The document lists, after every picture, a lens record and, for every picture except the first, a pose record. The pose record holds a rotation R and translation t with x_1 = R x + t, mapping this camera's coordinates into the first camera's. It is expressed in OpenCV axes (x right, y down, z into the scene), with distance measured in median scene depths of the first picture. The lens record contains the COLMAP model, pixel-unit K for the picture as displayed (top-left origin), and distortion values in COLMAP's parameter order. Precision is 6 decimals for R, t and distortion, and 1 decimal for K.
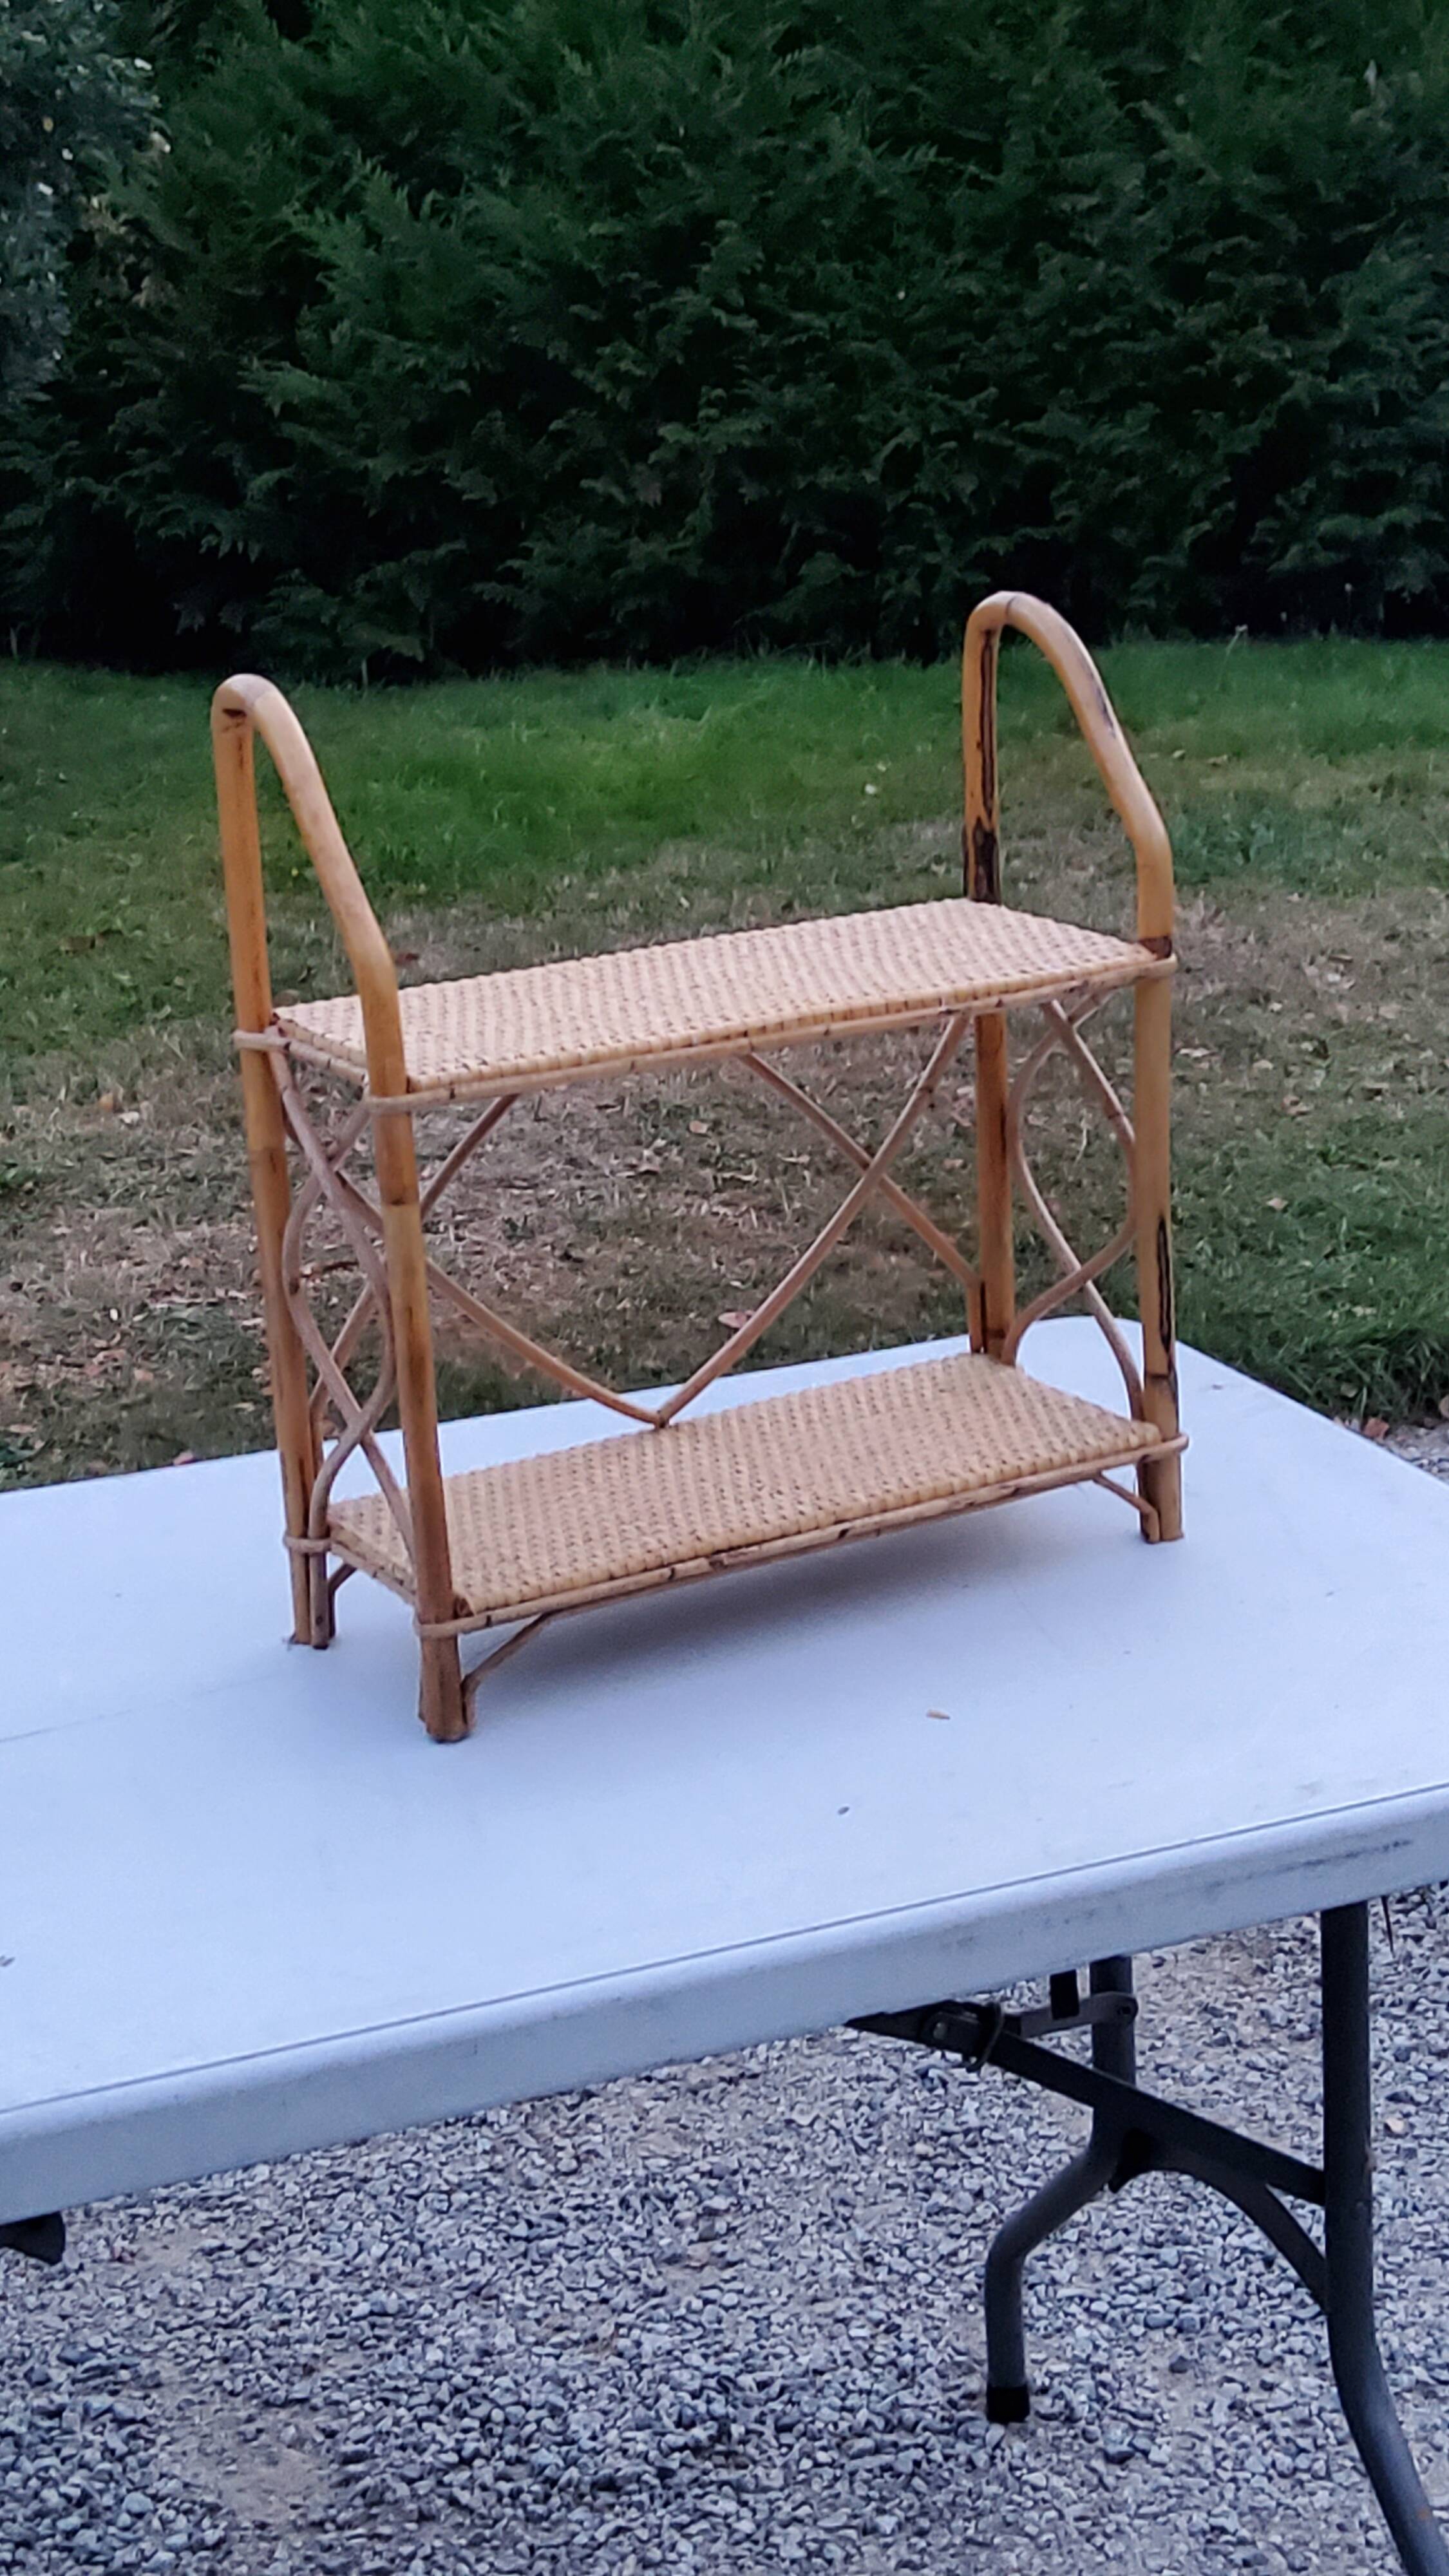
lens RADIAL K [[3893.5, 0, 775.1], [0, 3893.5, 1281.6], [0, 0, 1]] dist [0.112998, 0.000000]
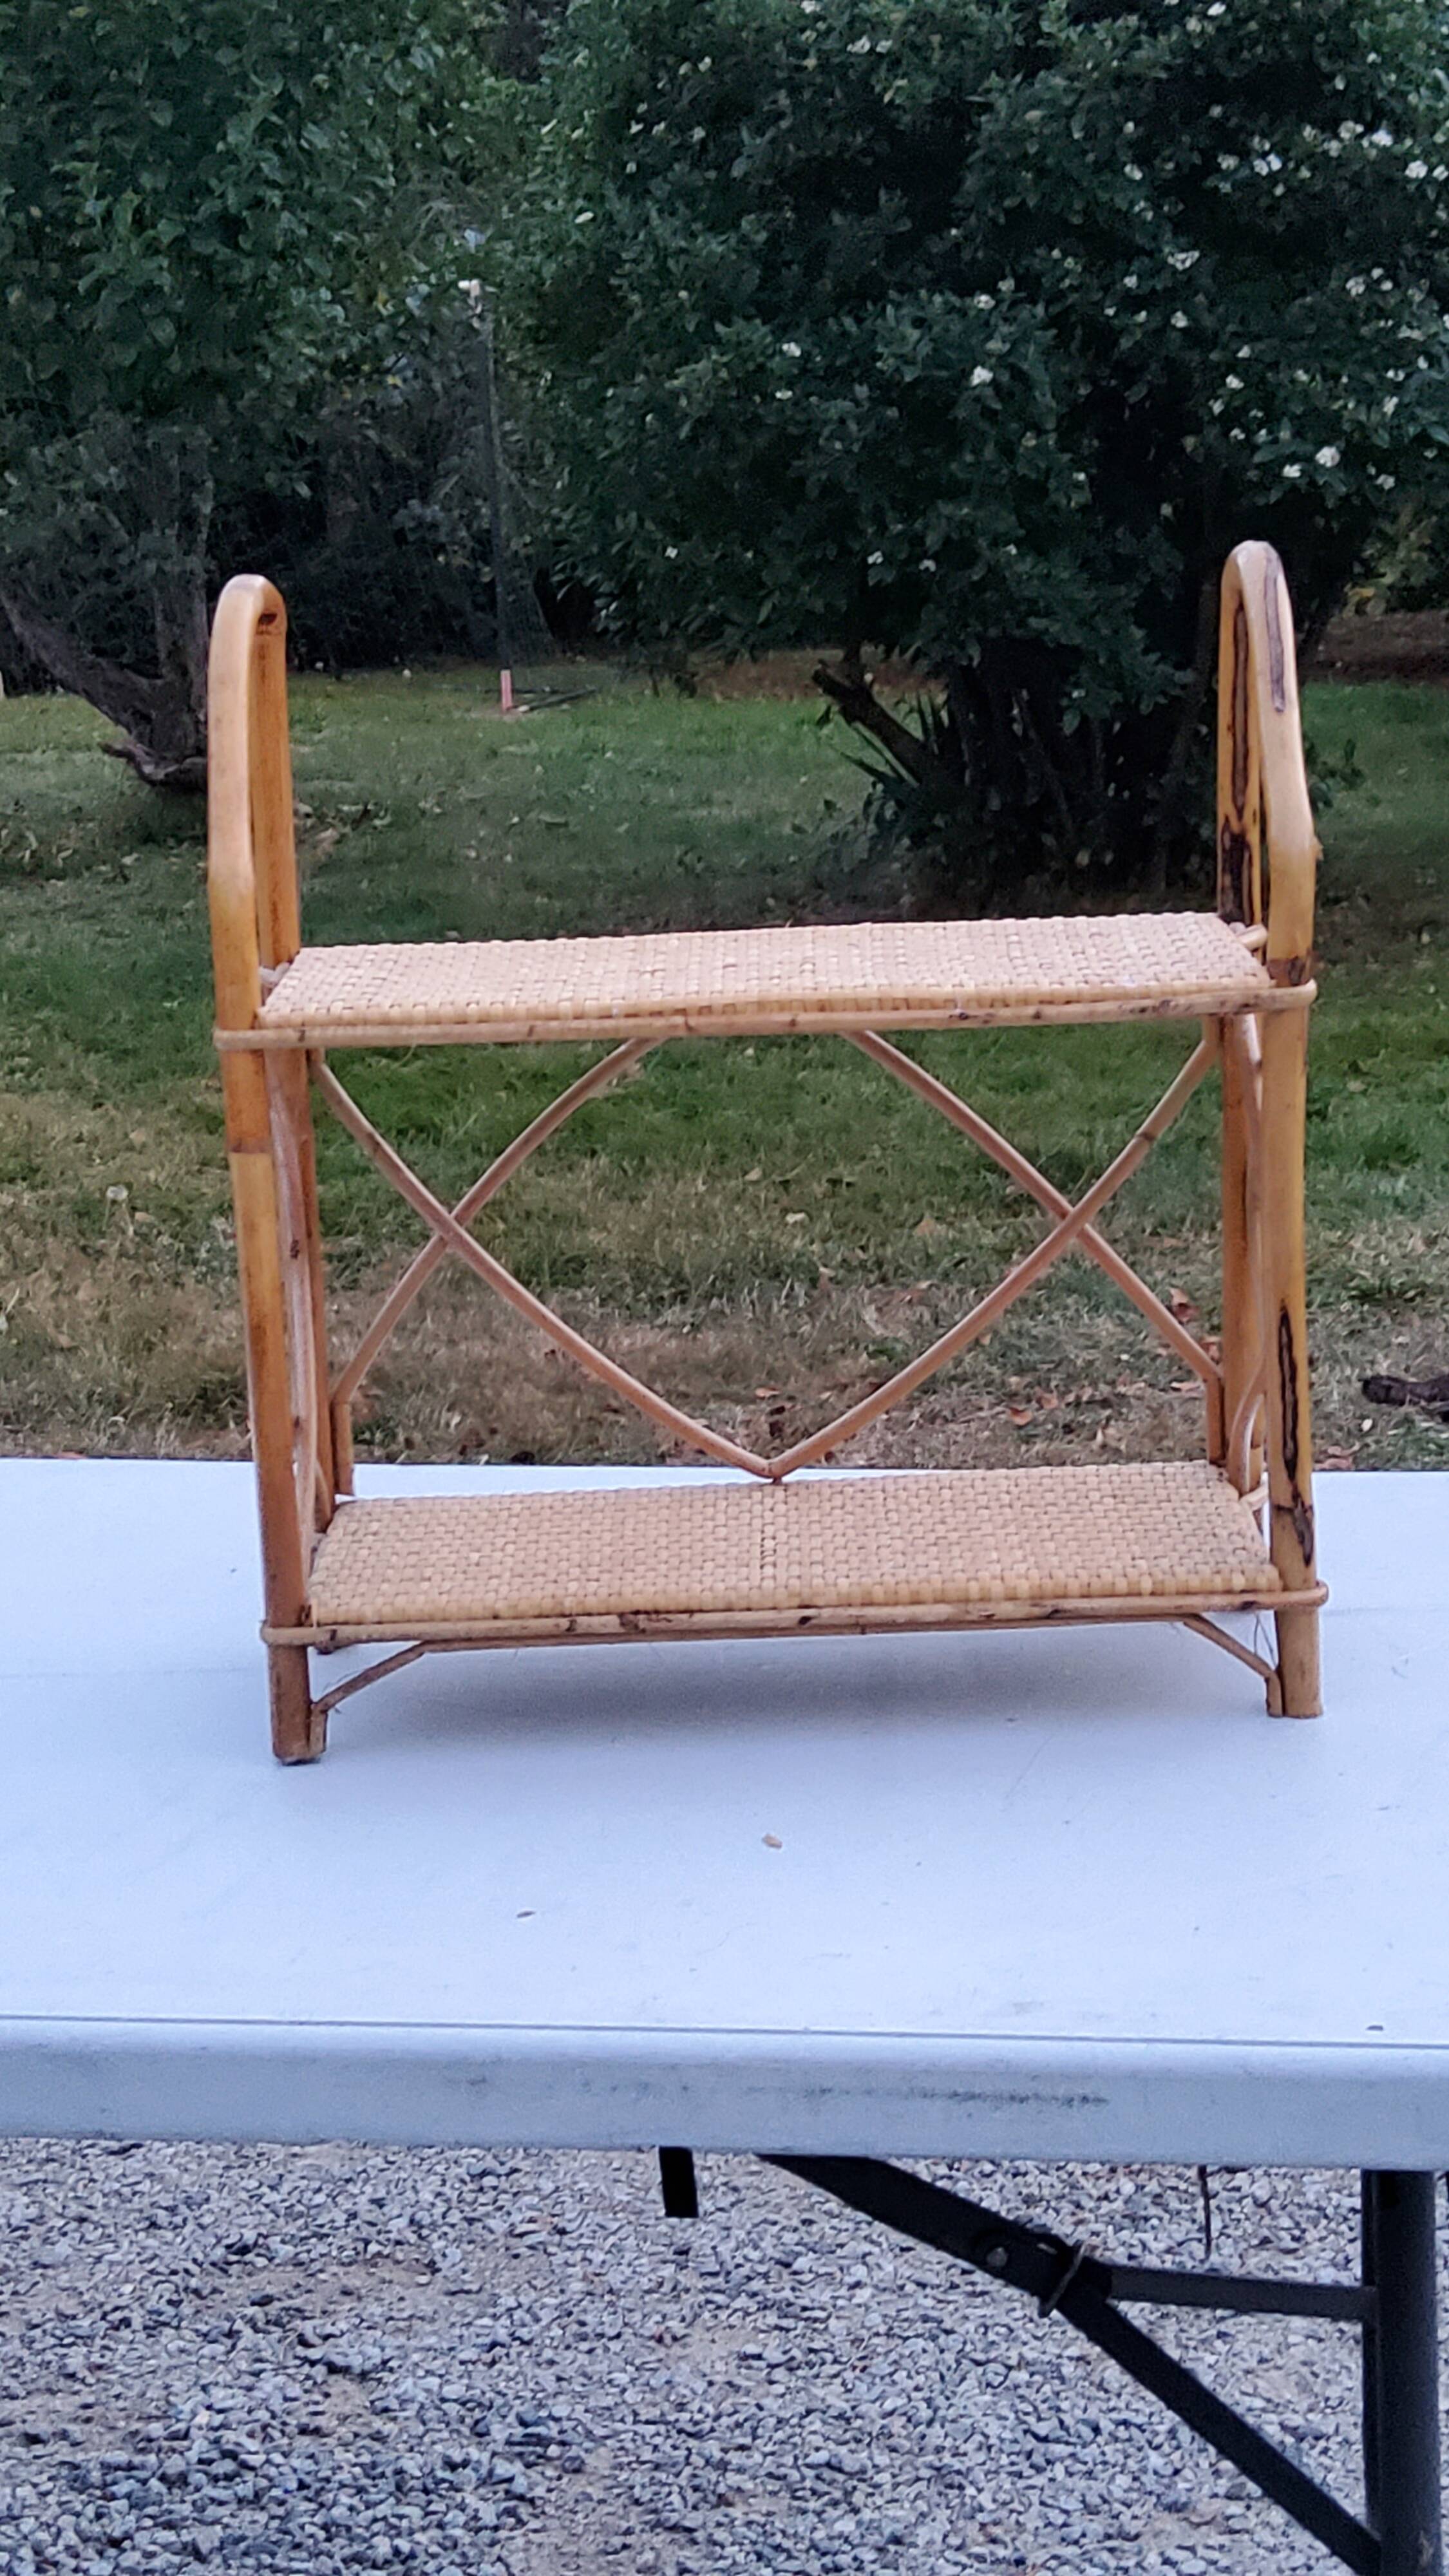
lens RADIAL K [[3893.5, 0, 750.6], [0, 3893.5, 1279.2], [0, 0, 1]] dist [0.112998, 0.000000]
pose [[0.857694, 0.123066, -0.499215, 0.320355], [-0.143909, 0.989585, -0.003296, -0.003319], [0.493610, 0.074668, 0.866472, 0.193375]]
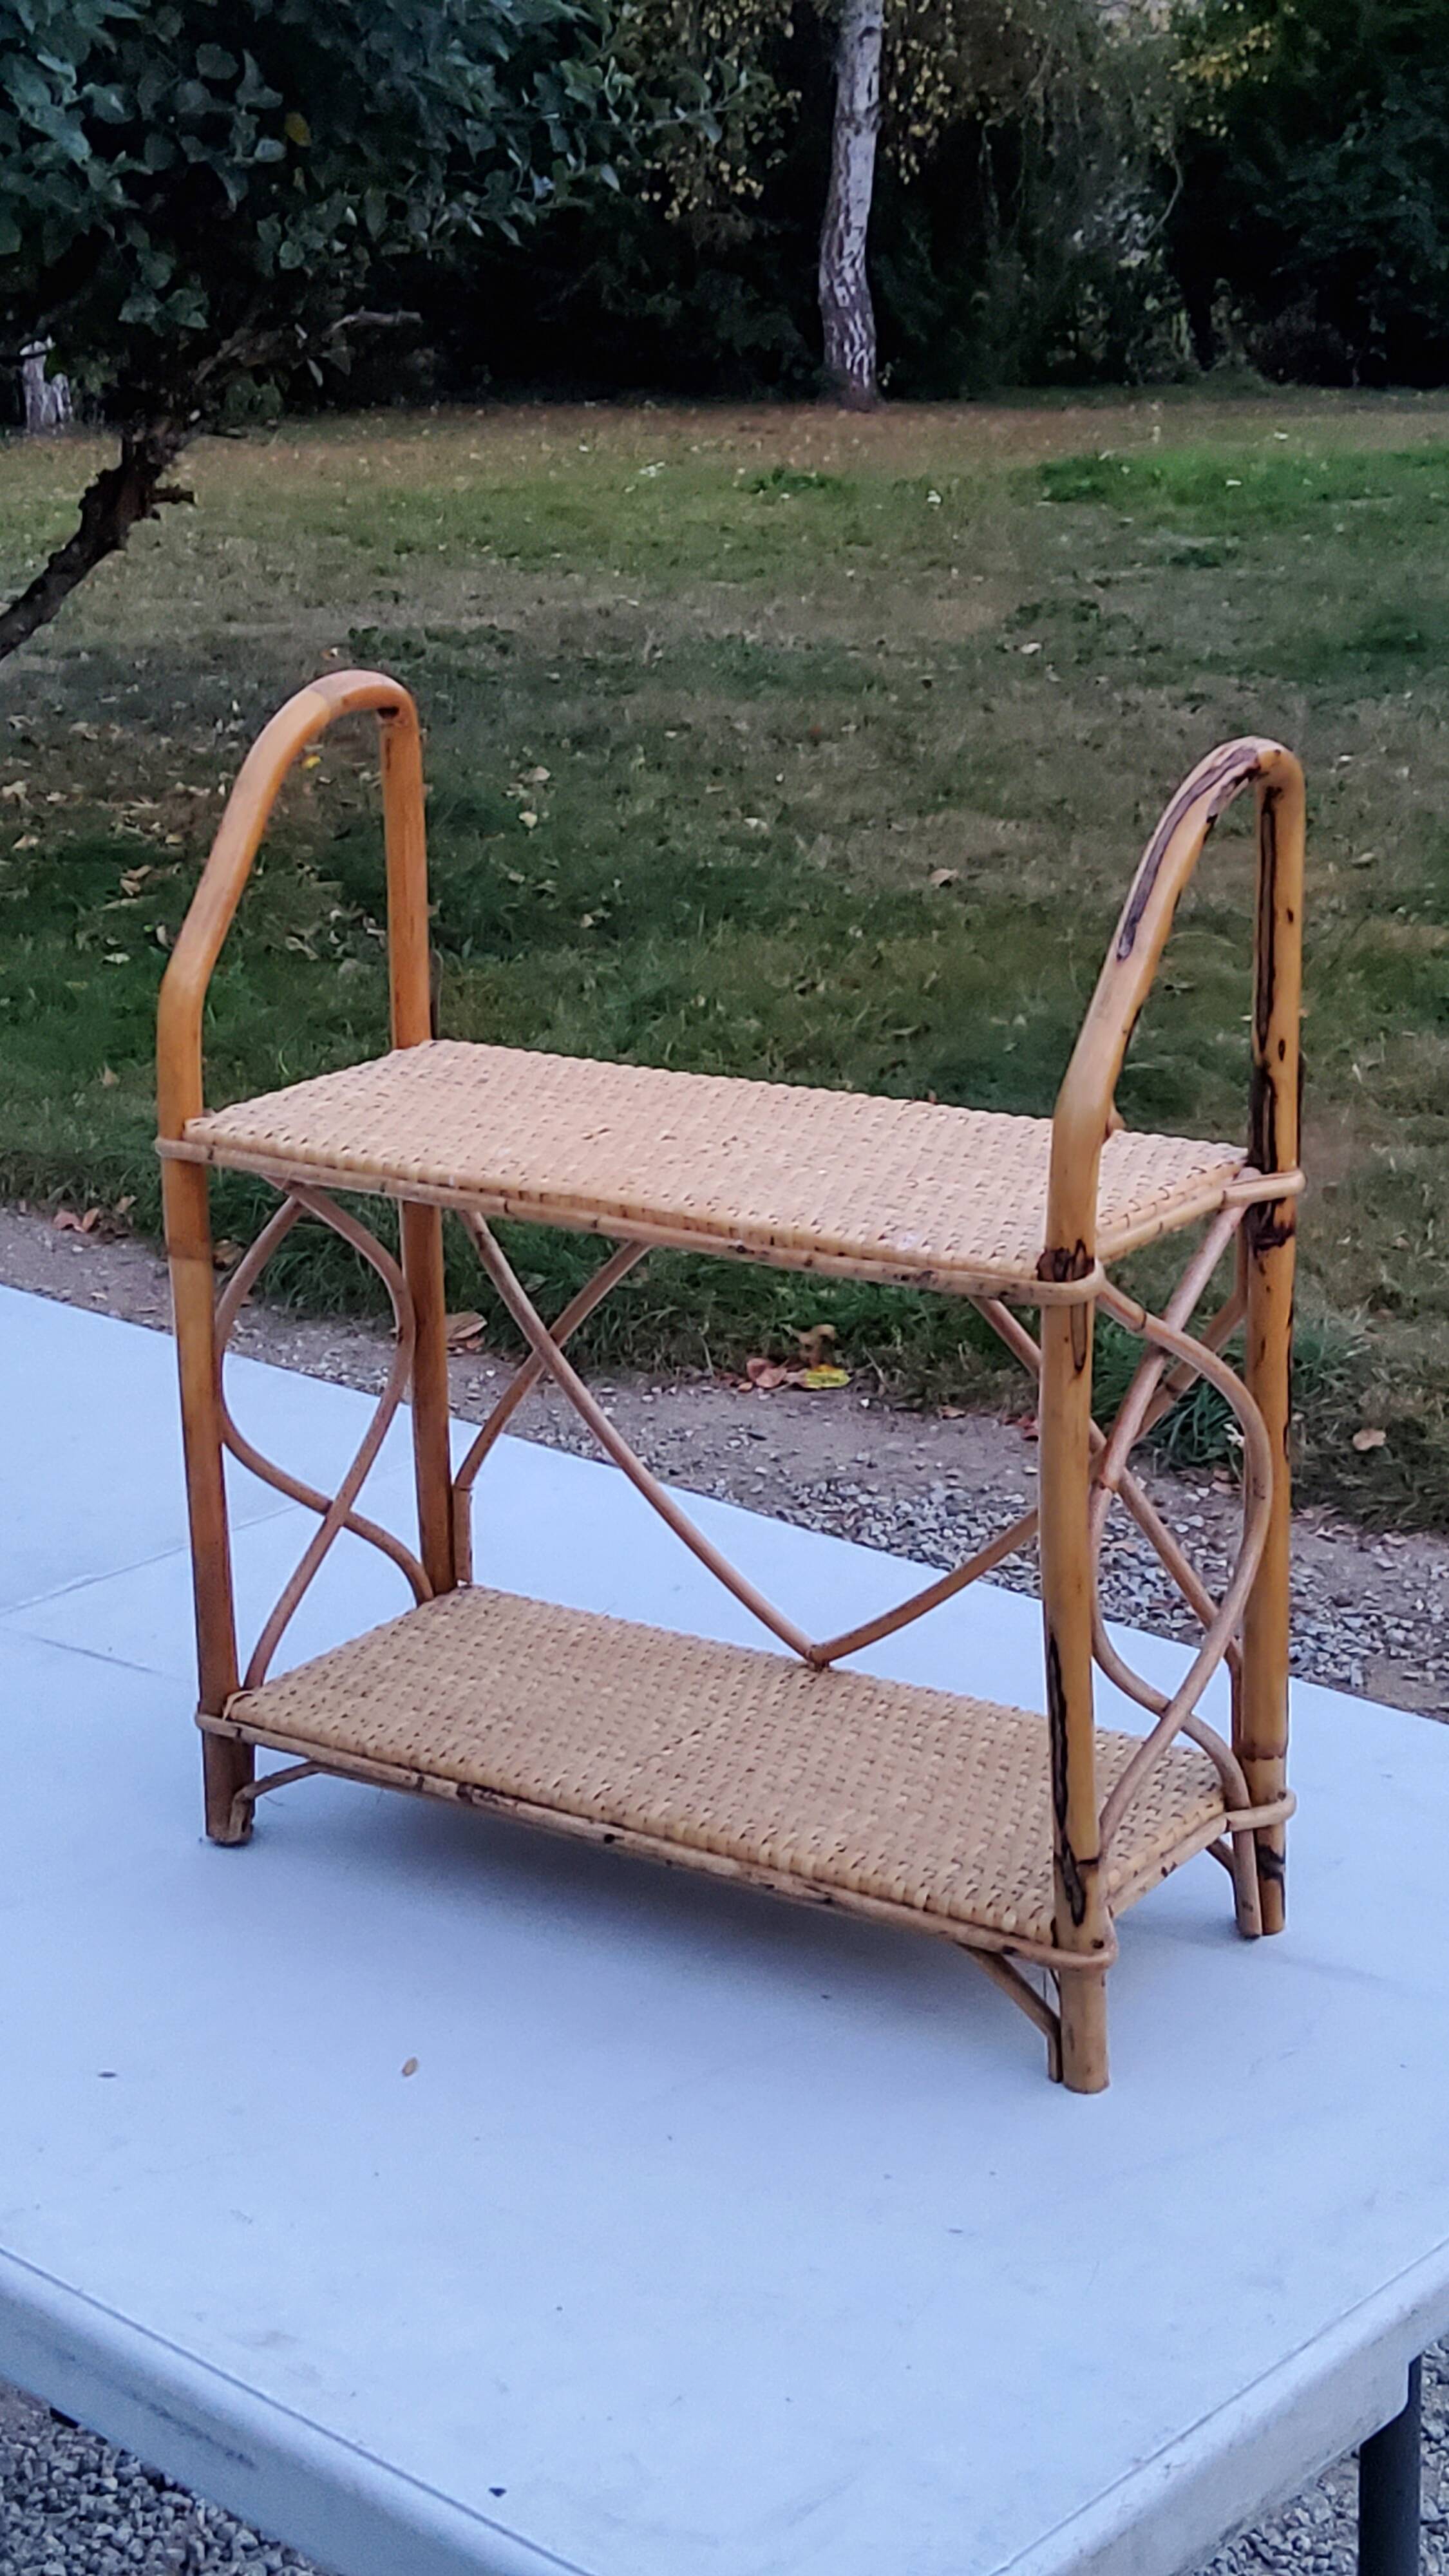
lens RADIAL K [[3893.5, 0, 723.2], [0, 3893.5, 1299.4], [0, 0, 1]] dist [0.112998, 0.000000]
pose [[0.386953, 0.291498, -0.874812, 0.529462], [-0.243926, 0.947280, 0.207750, -0.161871], [0.889251, 0.133000, 0.437657, 0.497878]]
